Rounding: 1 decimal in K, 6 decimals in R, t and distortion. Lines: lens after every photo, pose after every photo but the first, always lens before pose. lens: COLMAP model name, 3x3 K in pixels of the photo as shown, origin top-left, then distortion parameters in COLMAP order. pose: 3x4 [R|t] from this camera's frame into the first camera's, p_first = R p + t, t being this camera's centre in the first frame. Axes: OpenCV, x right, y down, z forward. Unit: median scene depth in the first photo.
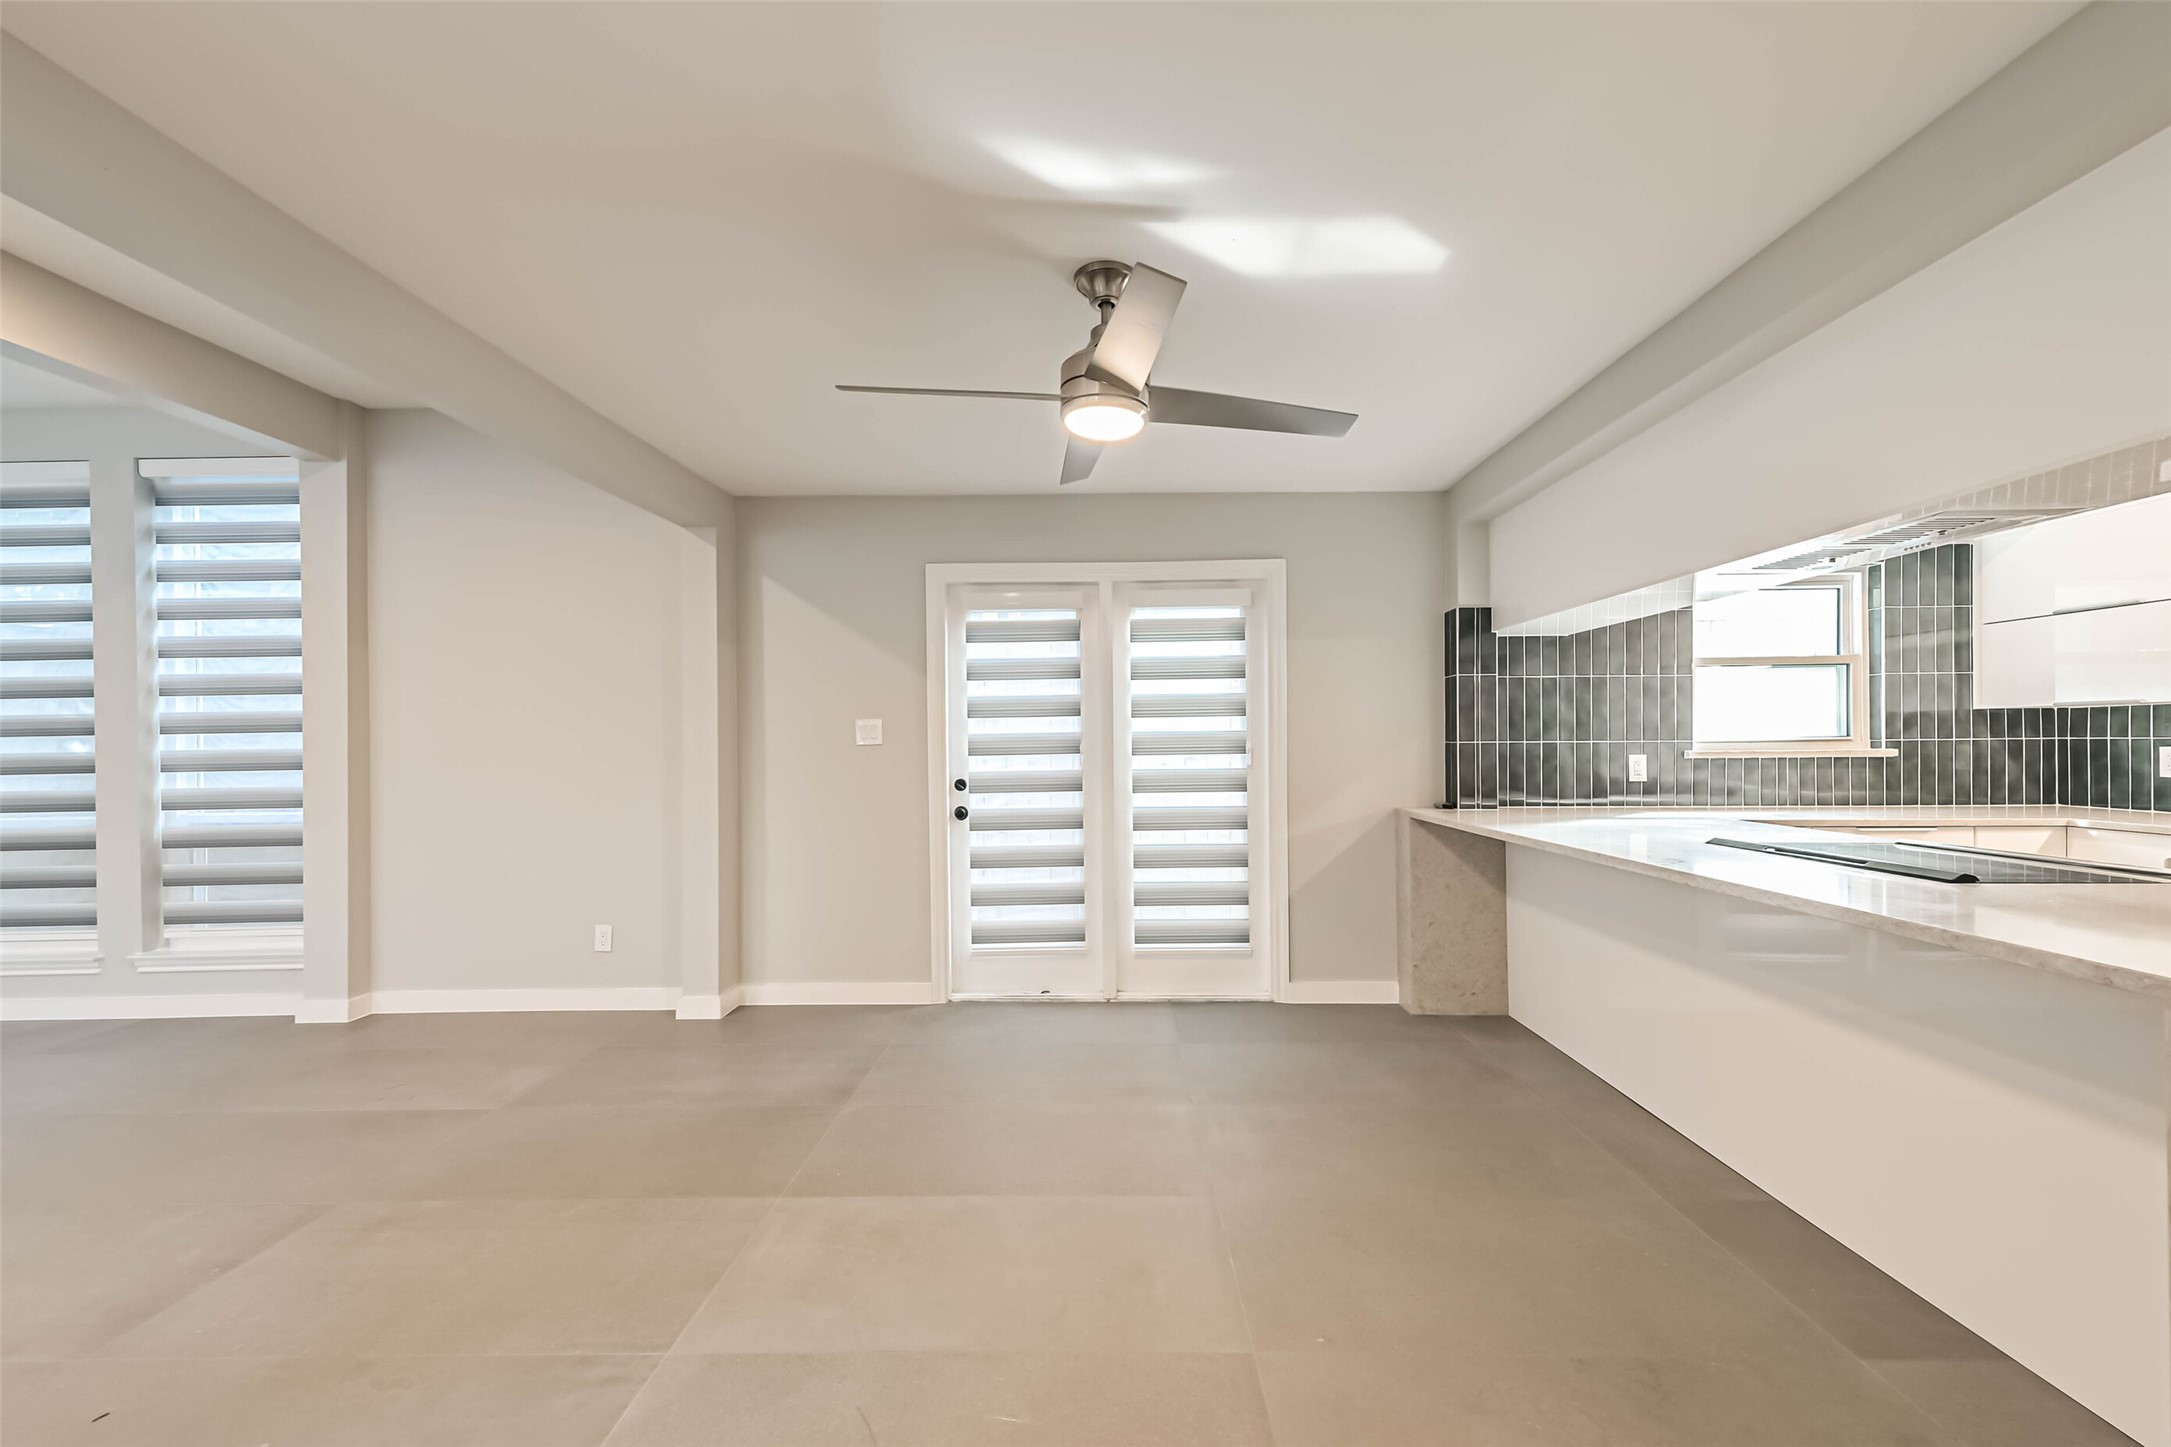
lens RADIAL K [[857.1, 0, 1091.5], [0, 857.1, 749.8], [0, 0, 1]] dist [0.025150, -0.008371]
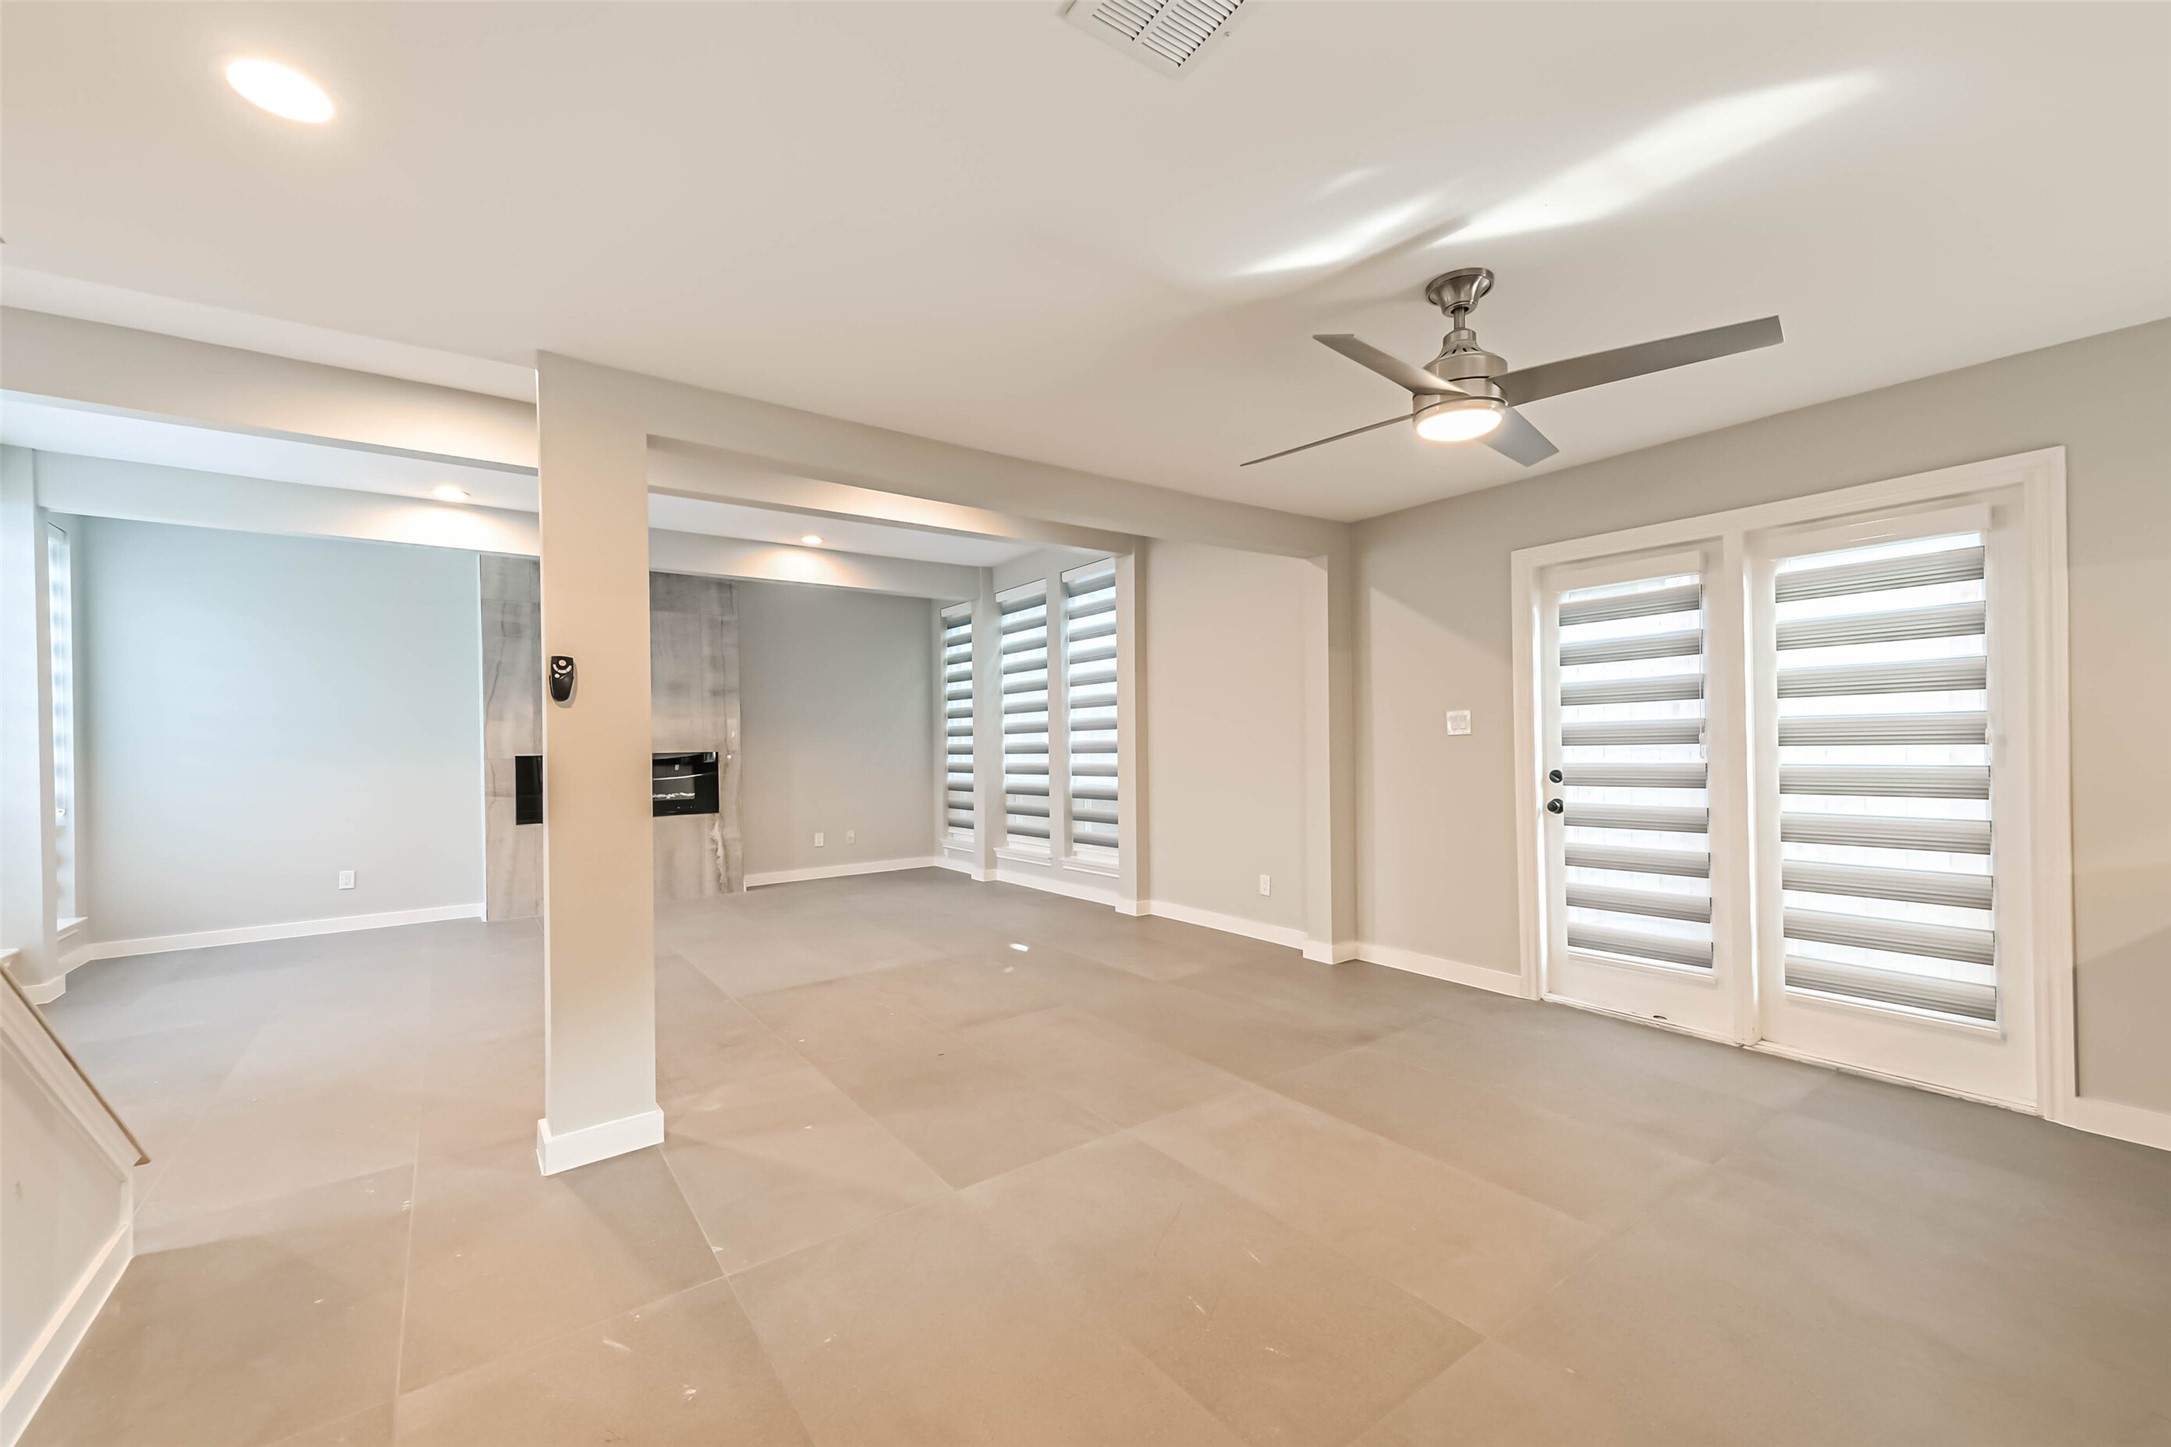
lens RADIAL K [[857.1, 0, 1091.5], [0, 857.1, 749.8], [0, 0, 1]] dist [0.025150, -0.008371]
pose [[0.606510, 0.007594, -0.795040, 0.301316], [0.003263, 0.999922, 0.012040, -0.001893], [0.795069, -0.009896, 0.606438, 0.011209]]
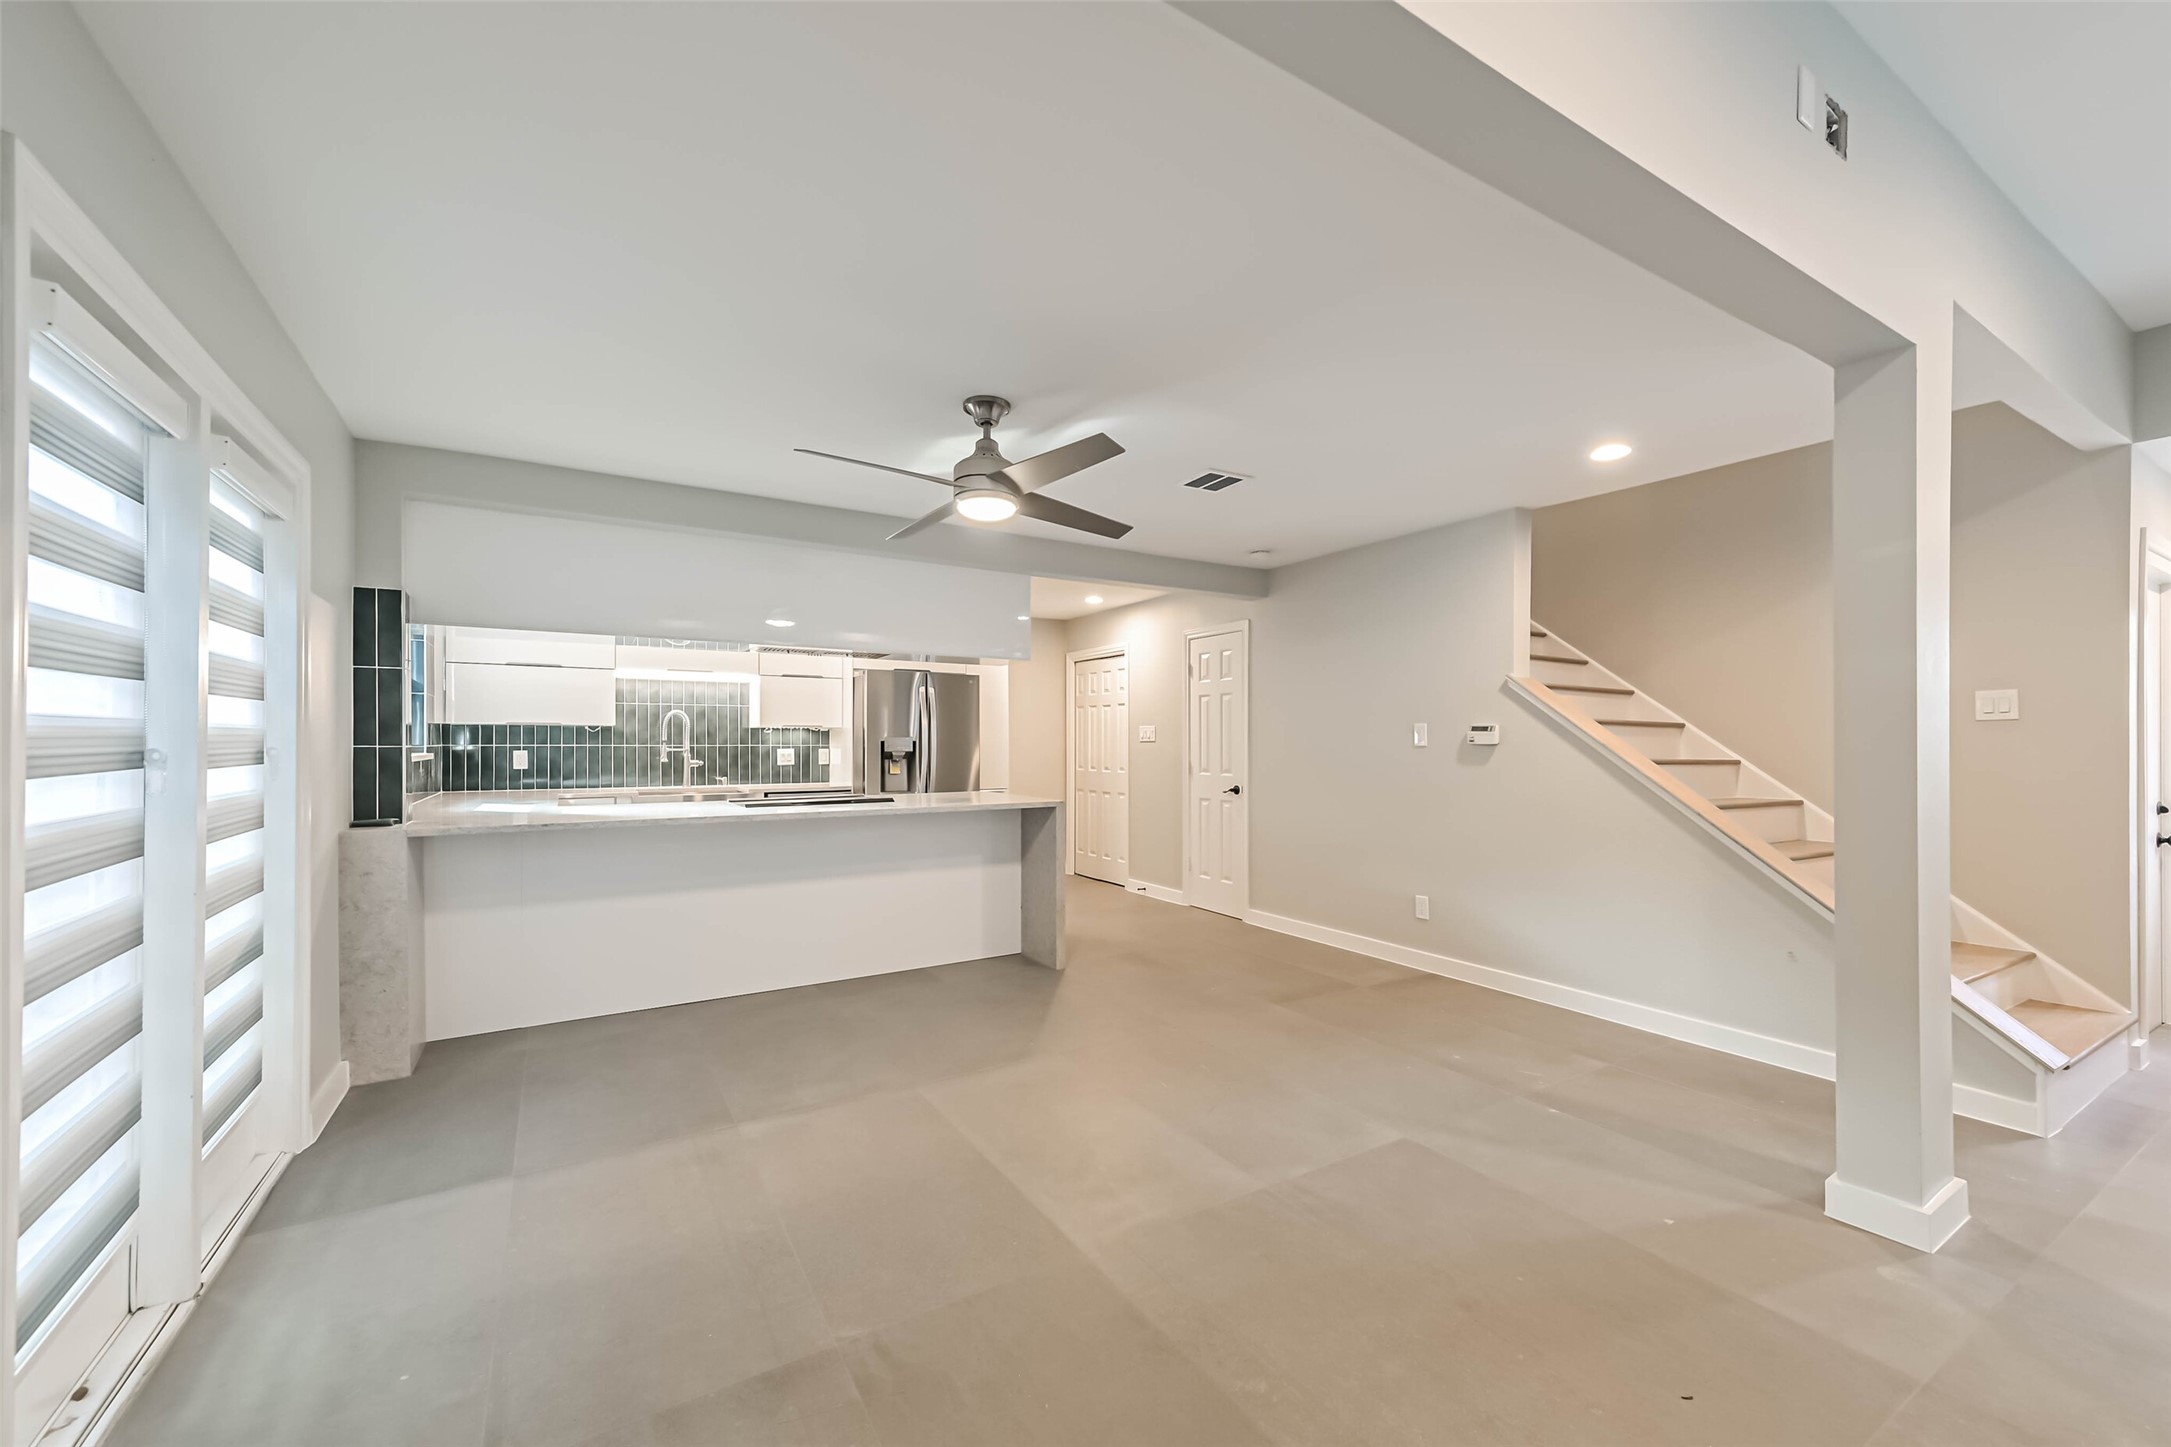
lens RADIAL K [[847.3, 0, 1089.9], [0, 847.3, 739.5], [0, 0, 1]] dist [0.002340, -0.000135]
pose [[-0.546242, 0.010968, 0.837556, -0.636162], [0.012644, 0.999908, -0.004848, -0.003040], [-0.837532, 0.007941, -0.546330, 0.849551]]
